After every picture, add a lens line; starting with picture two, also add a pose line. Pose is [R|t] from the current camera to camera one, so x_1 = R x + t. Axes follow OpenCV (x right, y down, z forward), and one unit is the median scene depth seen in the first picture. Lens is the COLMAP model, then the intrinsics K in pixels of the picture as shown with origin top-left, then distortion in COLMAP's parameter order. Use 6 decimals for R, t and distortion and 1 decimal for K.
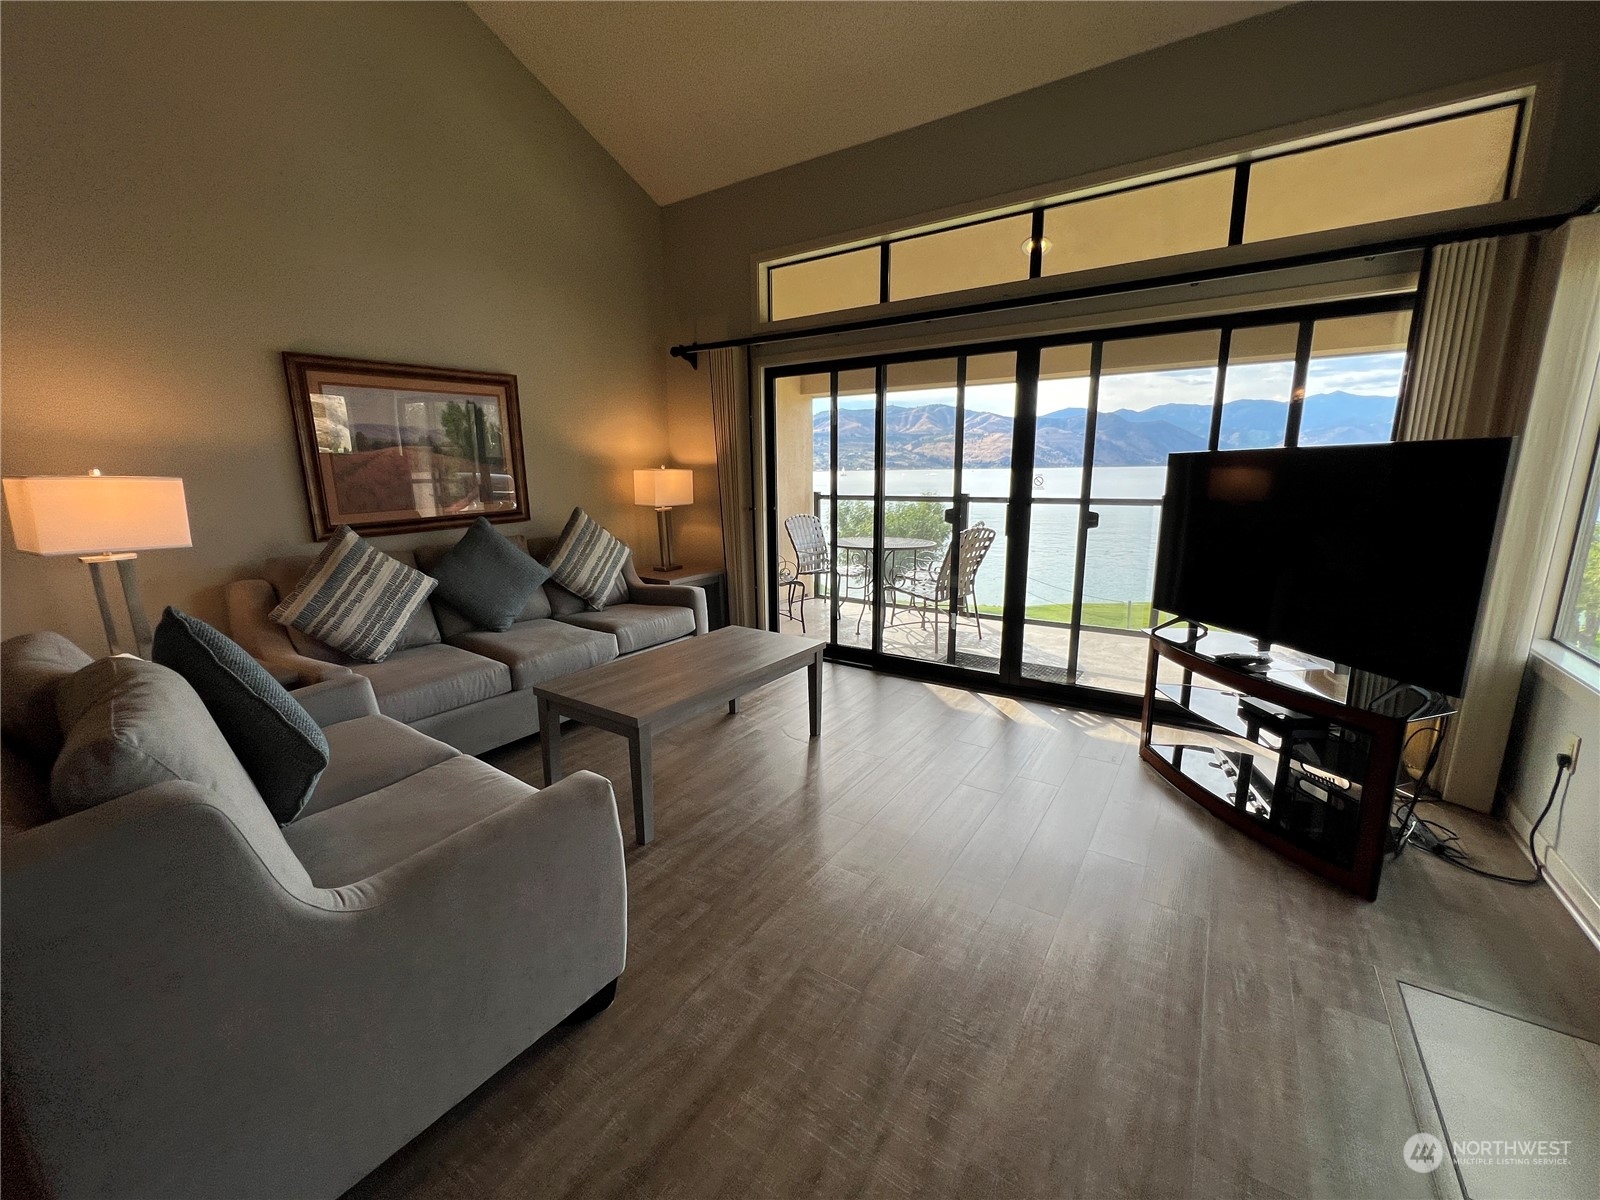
lens RADIAL K [[641.9, 0, 789.8], [0, 641.9, 599.0], [0, 0, 1]] dist [-0.002687, 0.000402]
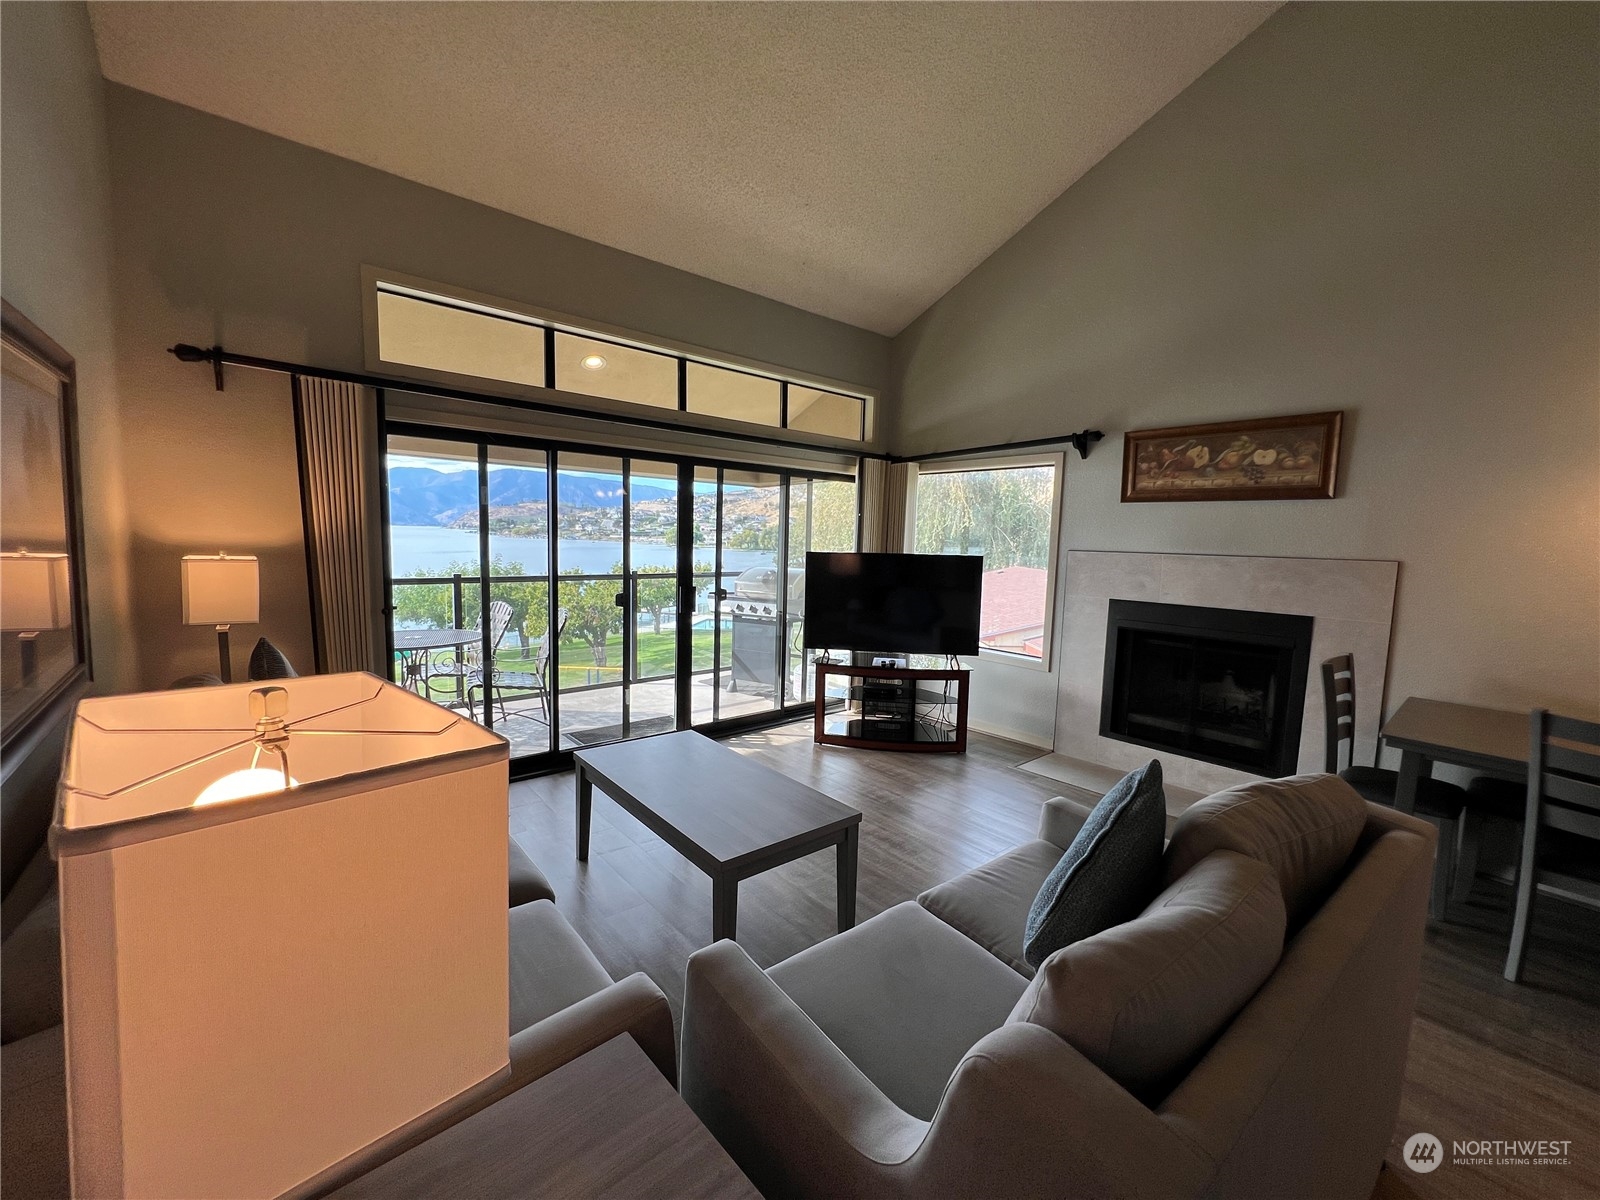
lens RADIAL K [[641.9, 0, 793.7], [0, 641.9, 601.3], [0, 0, 1]] dist [-0.002687, 0.000402]
pose [[0.272335, -0.079542, 0.958909, -0.794255], [0.160426, 0.986382, 0.036259, -0.136626], [-0.948735, 0.143959, 0.281387, 0.483814]]
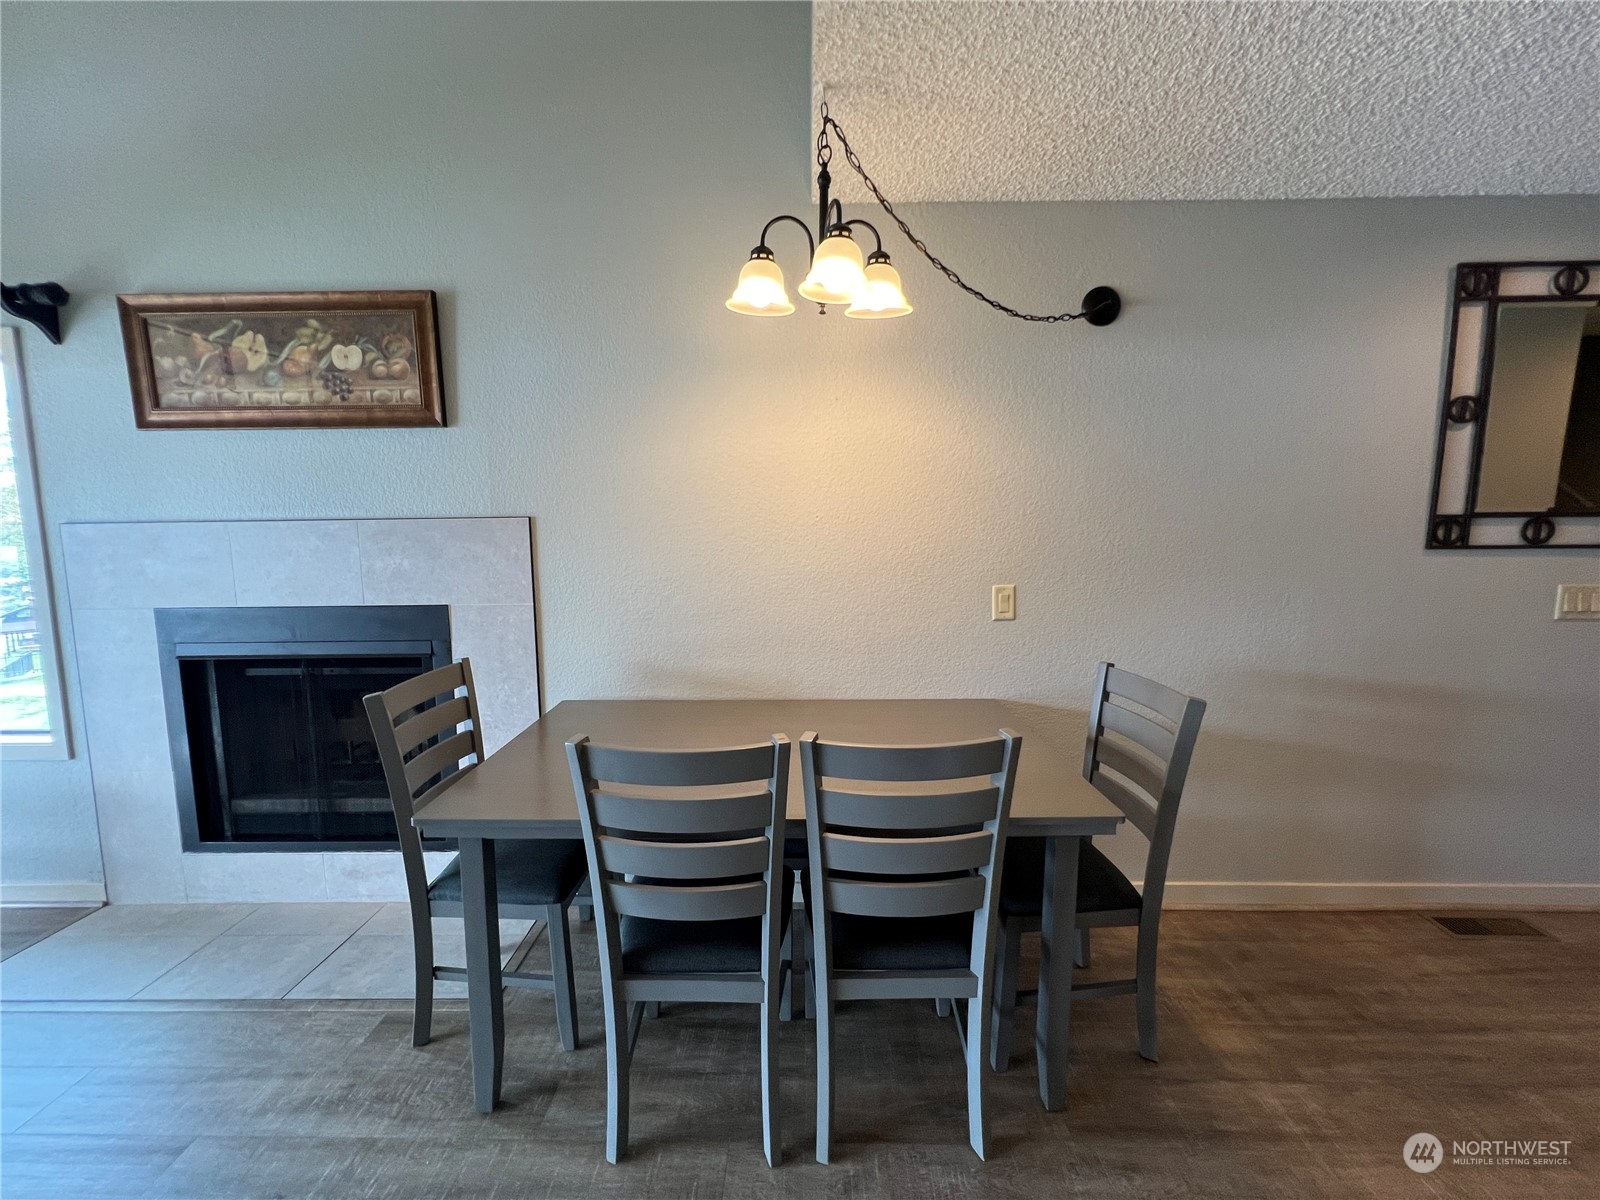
lens RADIAL K [[641.9, 0, 795.6], [0, 641.9, 599.9], [0, 0, 1]] dist [-0.002687, 0.000402]
pose [[-0.536716, -0.074688, 0.840451, -0.388245], [0.182321, 0.962277, 0.201945, -0.024805], [-0.823829, 0.261619, -0.502852, 0.050840]]
